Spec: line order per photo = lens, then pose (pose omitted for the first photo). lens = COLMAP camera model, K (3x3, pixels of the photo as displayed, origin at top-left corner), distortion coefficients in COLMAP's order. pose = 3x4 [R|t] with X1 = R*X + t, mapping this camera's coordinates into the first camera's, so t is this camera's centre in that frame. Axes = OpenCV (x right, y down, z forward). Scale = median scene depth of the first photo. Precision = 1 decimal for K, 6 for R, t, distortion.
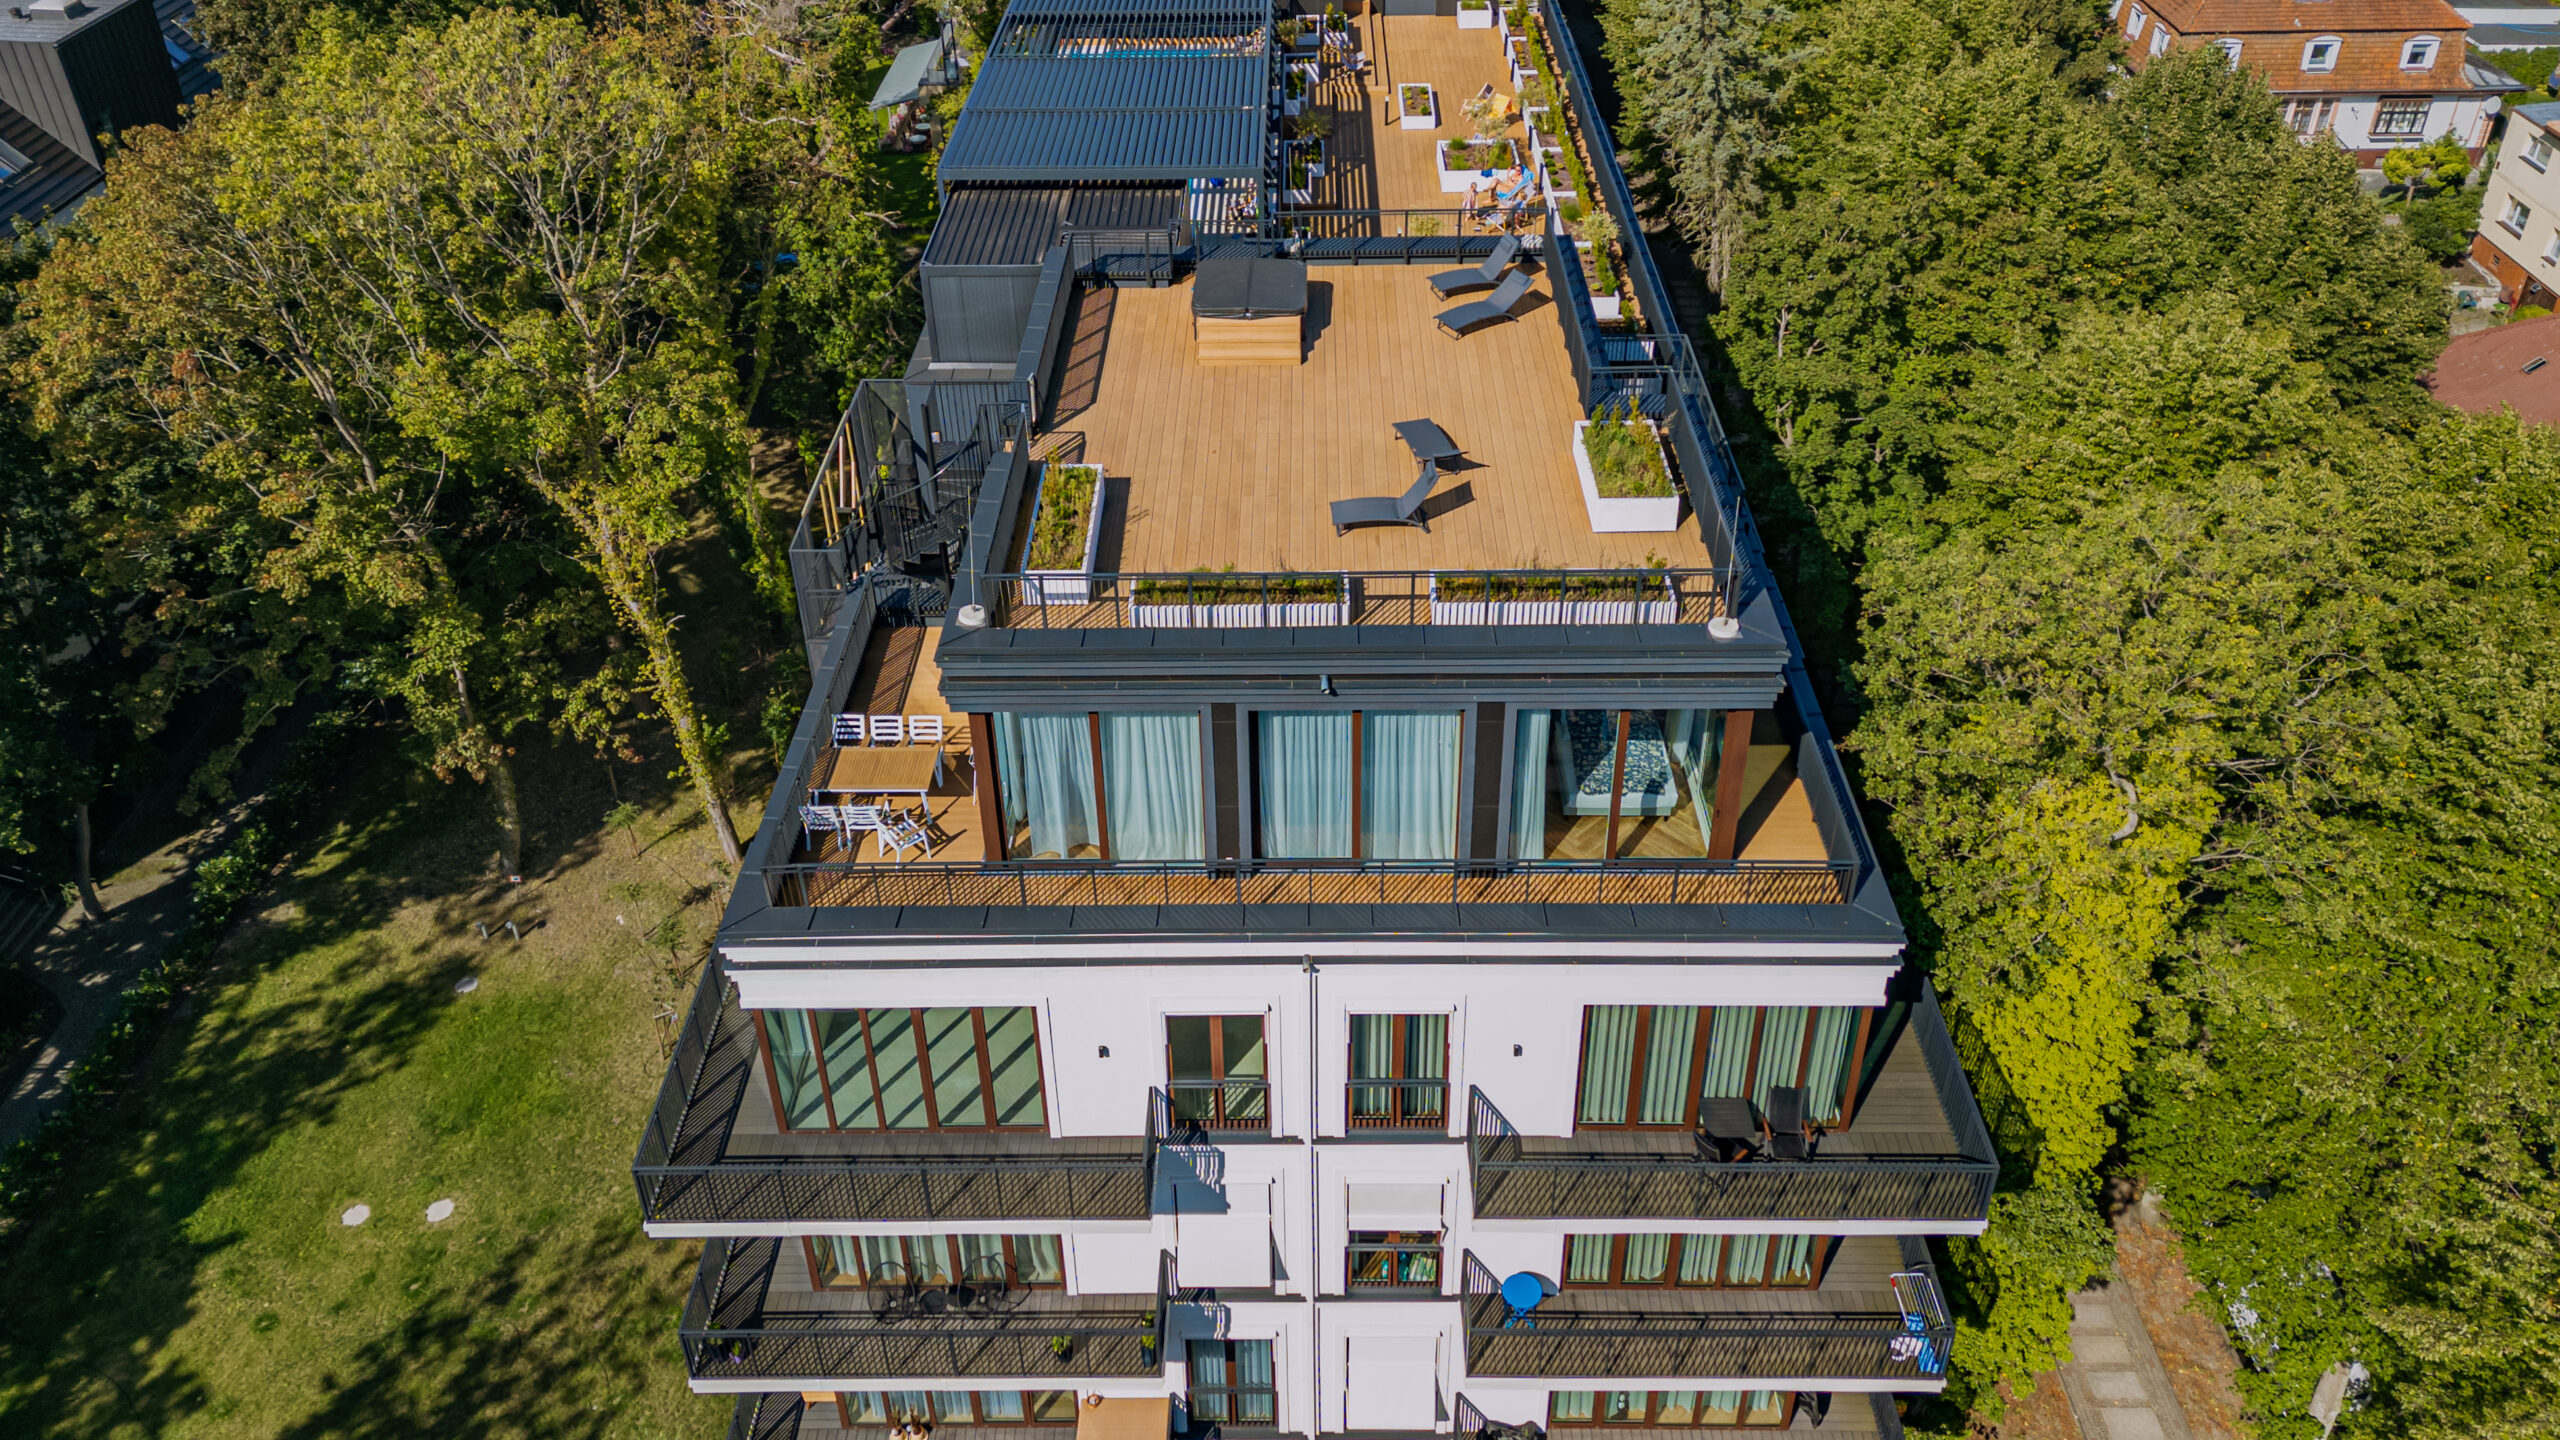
lens RADIAL K [[1928.6, 0, 1281.1], [0, 1928.6, 599.1], [0, 0, 1]] dist [0.095428, -0.110841]
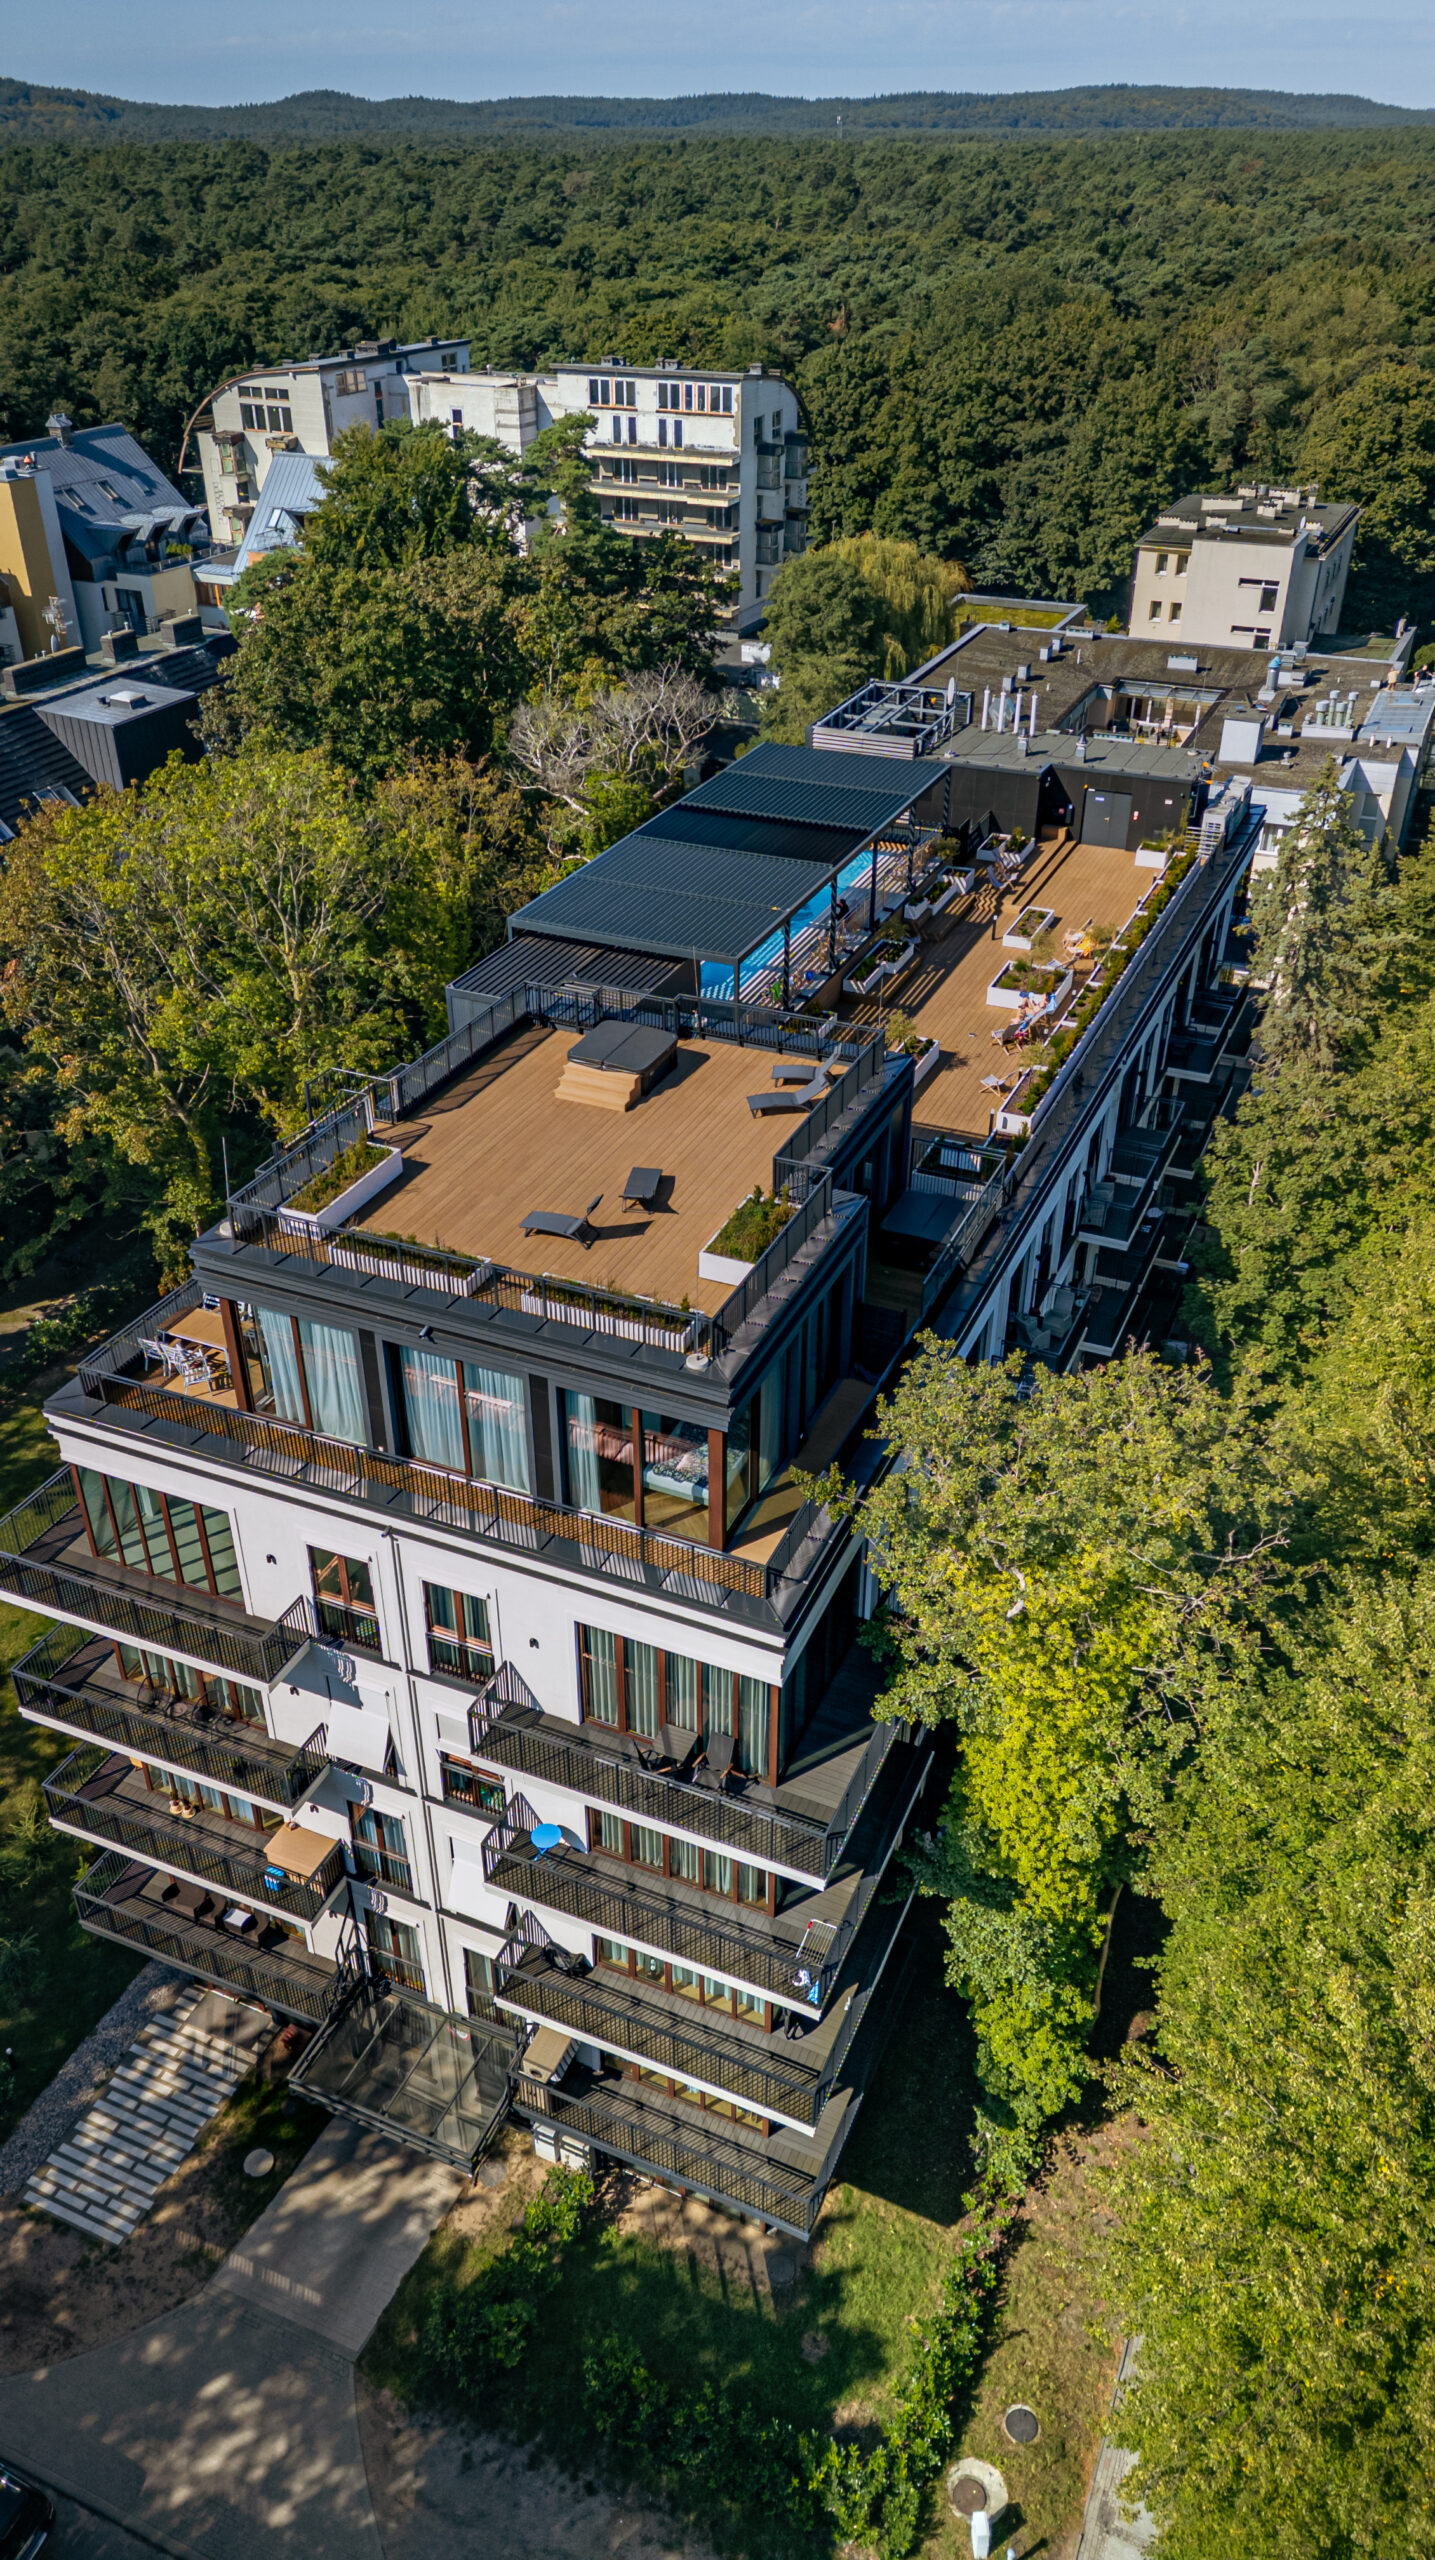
lens RADIAL K [[1928.6, 0, 832.4], [0, 1928.6, 1320.8], [0, 0, 1]] dist [0.095428, -0.110841]
pose [[0.911086, 0.230193, -0.341955, 0.671512], [-0.231095, 0.972161, 0.038708, -0.075104], [0.341345, 0.043758, 0.938919, -0.169986]]
